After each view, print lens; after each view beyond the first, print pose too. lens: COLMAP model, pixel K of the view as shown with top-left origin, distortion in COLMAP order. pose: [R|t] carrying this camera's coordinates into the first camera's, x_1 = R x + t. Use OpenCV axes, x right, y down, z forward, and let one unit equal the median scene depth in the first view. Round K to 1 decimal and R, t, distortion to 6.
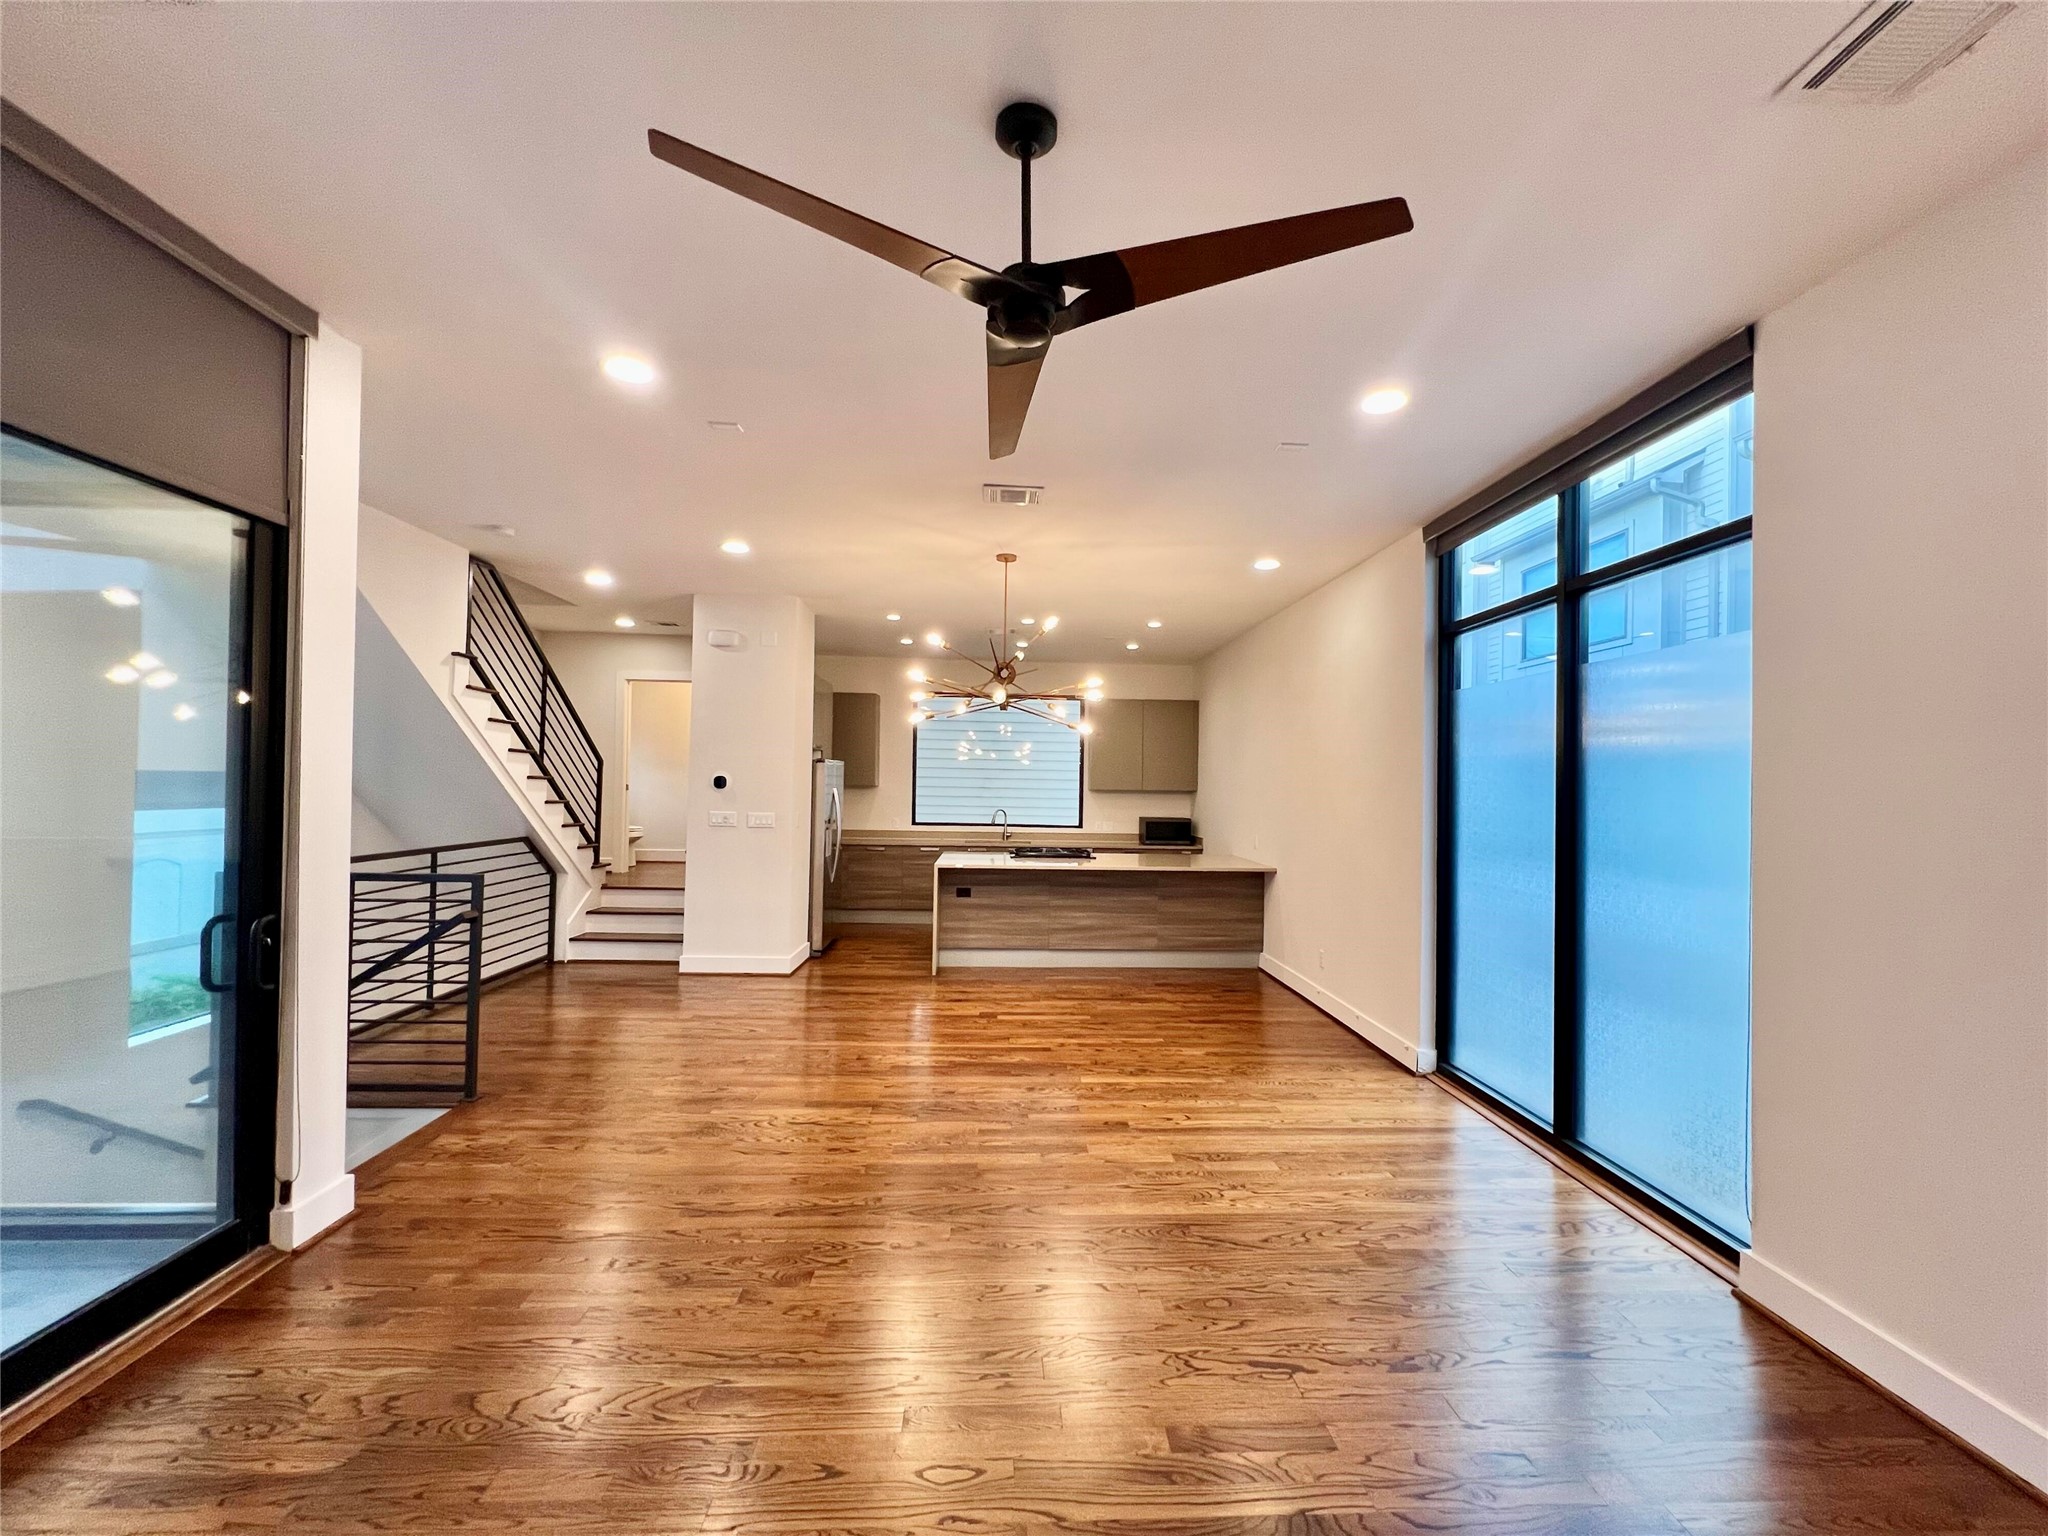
lens RADIAL K [[826.9, 0, 1030.1], [0, 826.9, 769.4], [0, 0, 1]] dist [0.000657, 0.000055]
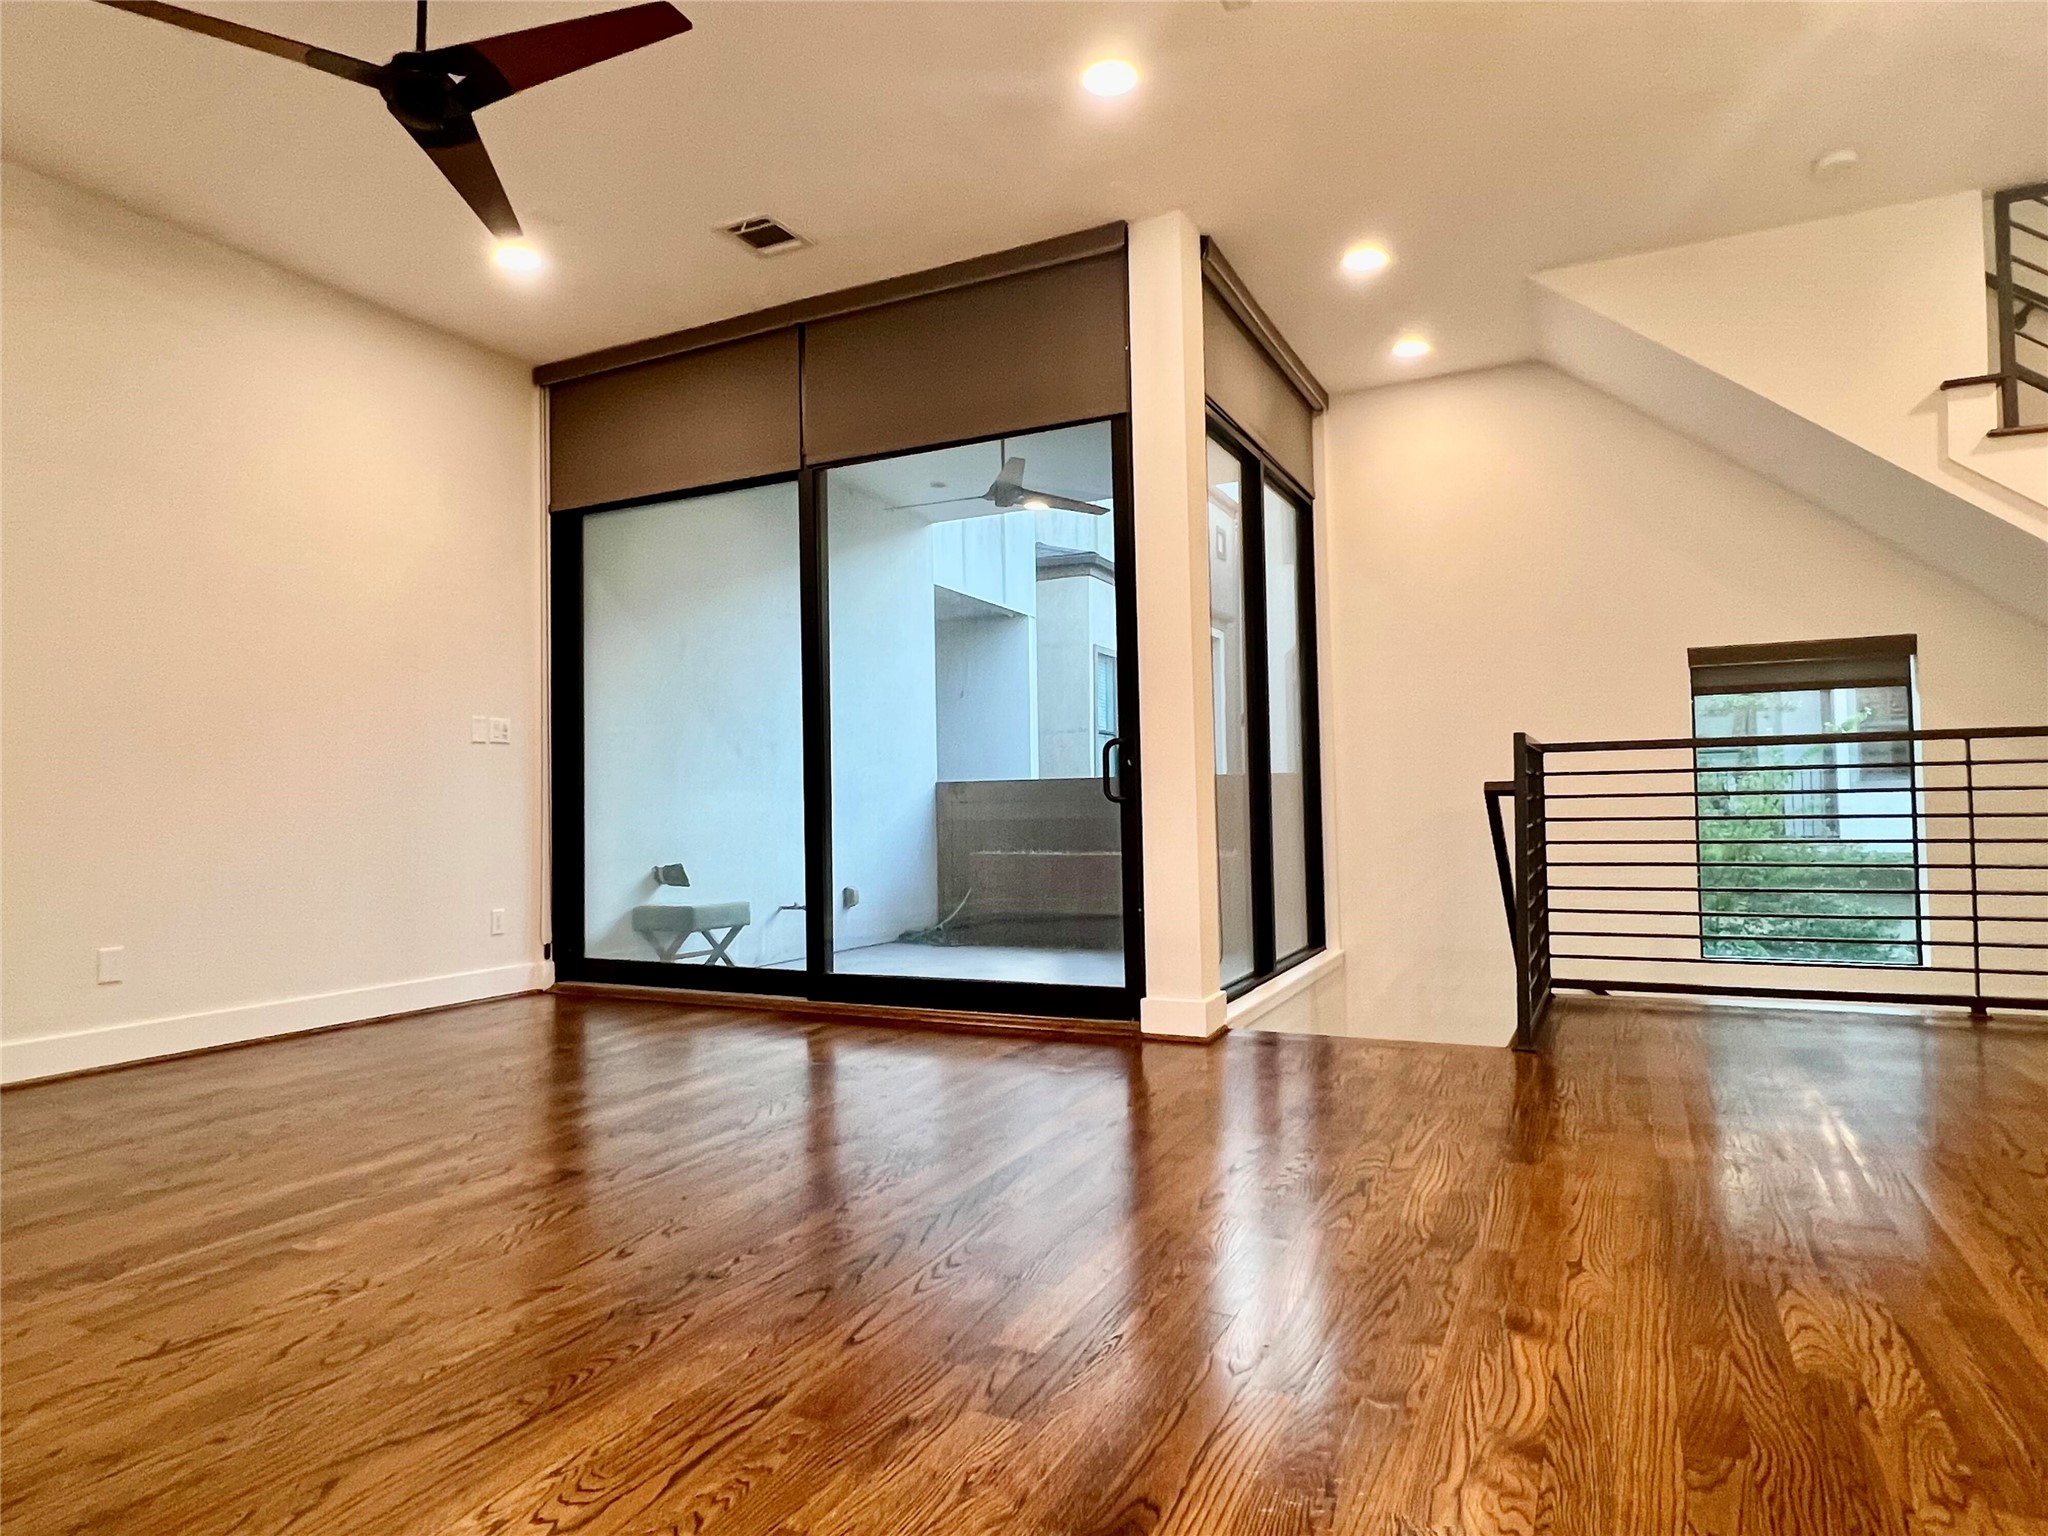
lens RADIAL K [[1222.7, 0, 1018.2], [0, 1222.7, 764.8], [0, 0, 1]] dist [0.005877, 0.000660]
pose [[-0.469237, -0.022955, -0.882774, 0.436958], [0.023488, 0.998984, -0.038462, 0.174797], [0.882760, -0.038783, -0.468221, 1.045301]]
